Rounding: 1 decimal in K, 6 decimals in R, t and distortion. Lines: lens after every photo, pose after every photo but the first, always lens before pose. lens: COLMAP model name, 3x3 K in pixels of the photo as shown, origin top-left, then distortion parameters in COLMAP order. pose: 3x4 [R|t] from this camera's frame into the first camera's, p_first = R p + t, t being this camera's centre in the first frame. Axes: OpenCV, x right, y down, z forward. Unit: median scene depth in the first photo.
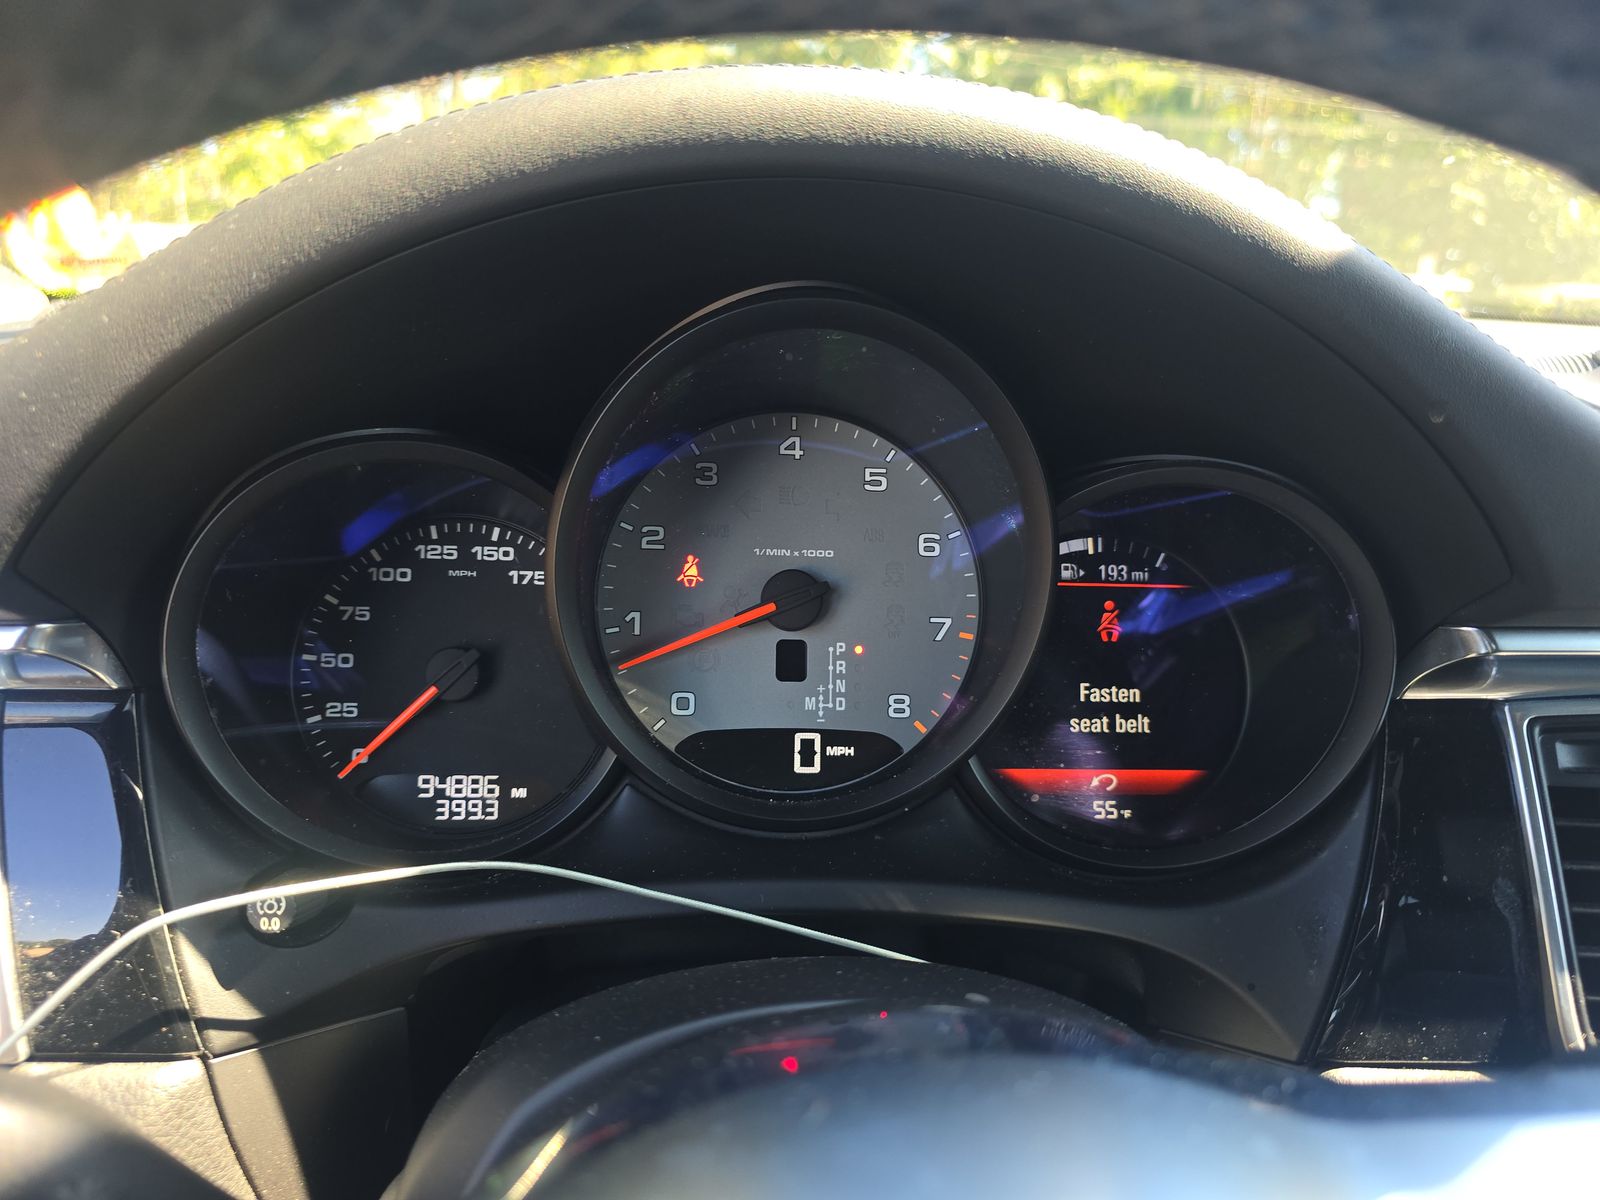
lens RADIAL K [[1096.9, 0, 809.7], [0, 1096.9, 585.9], [0, 0, 1]] dist [0.026251, -0.019622]
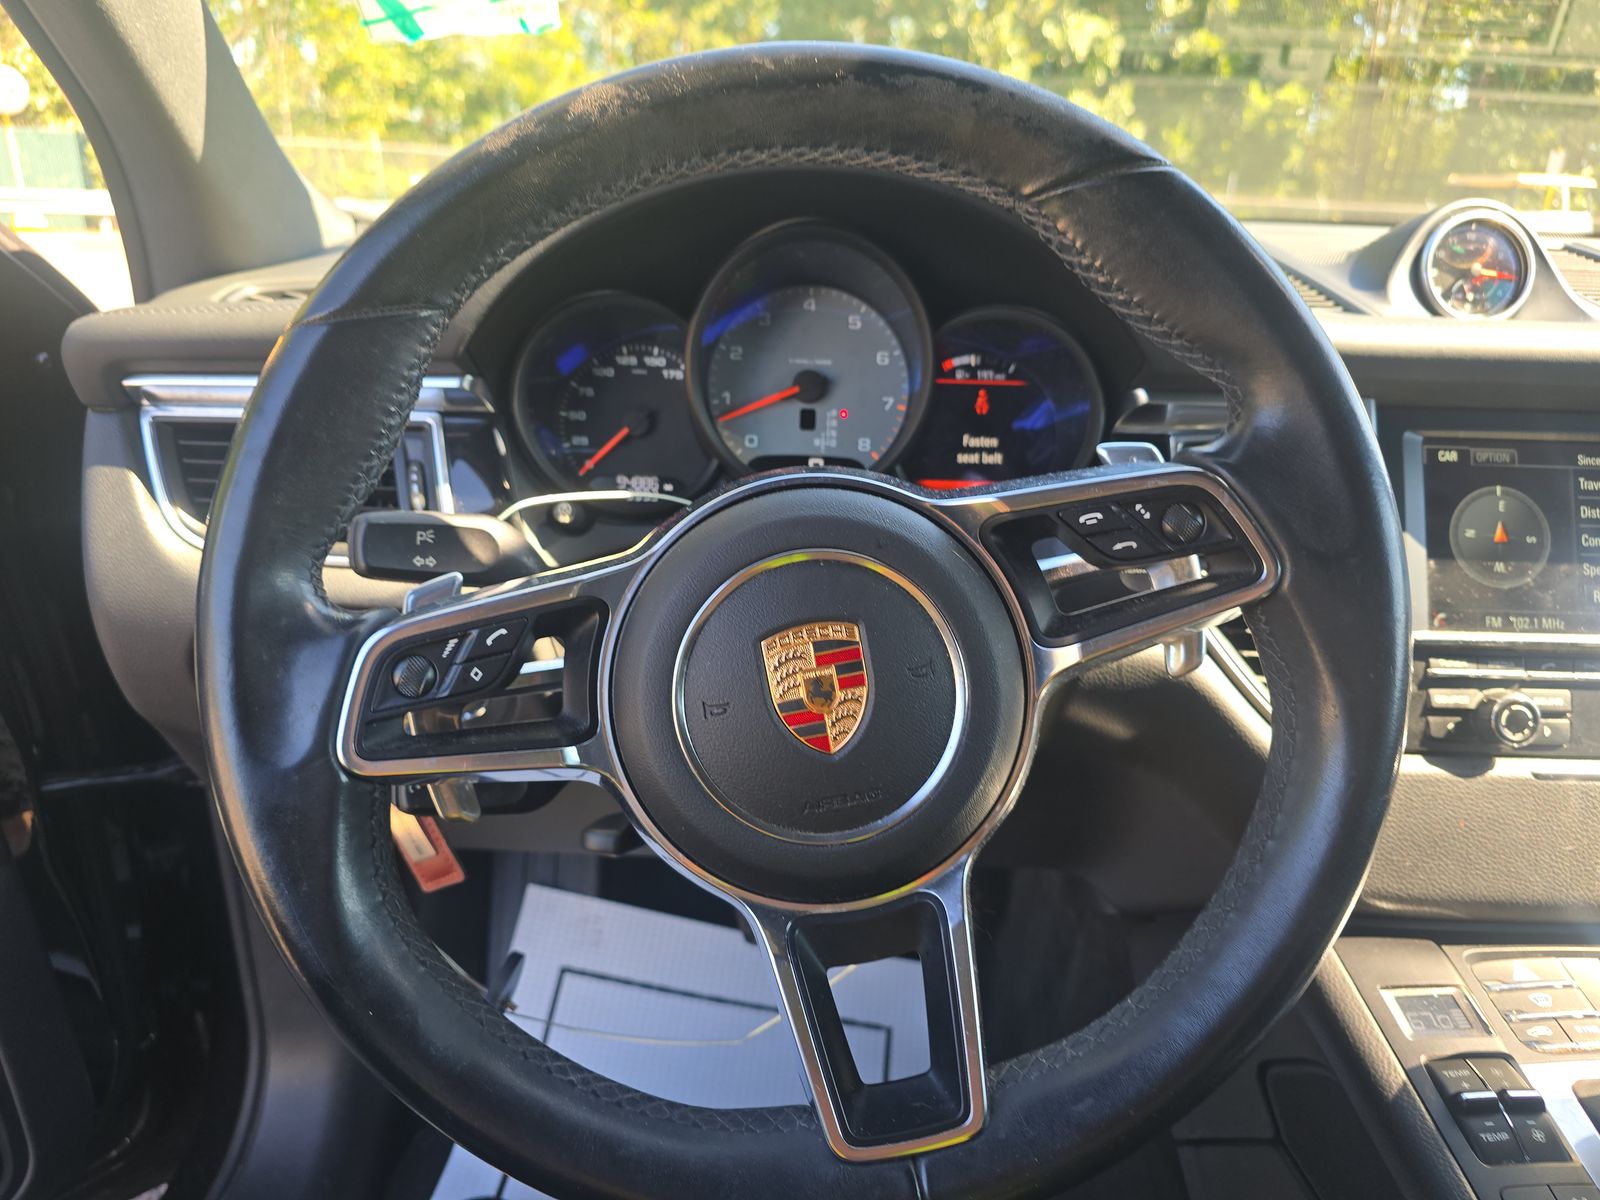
lens RADIAL K [[1096.9, 0, 793.3], [0, 1096.9, 607.0], [0, 0, 1]] dist [0.026251, -0.019622]
pose [[0.995371, 0.023726, -0.093136, 0.143406], [-0.014744, 0.995275, 0.095974, 0.210295], [0.094973, -0.094156, 0.991017, -0.925526]]
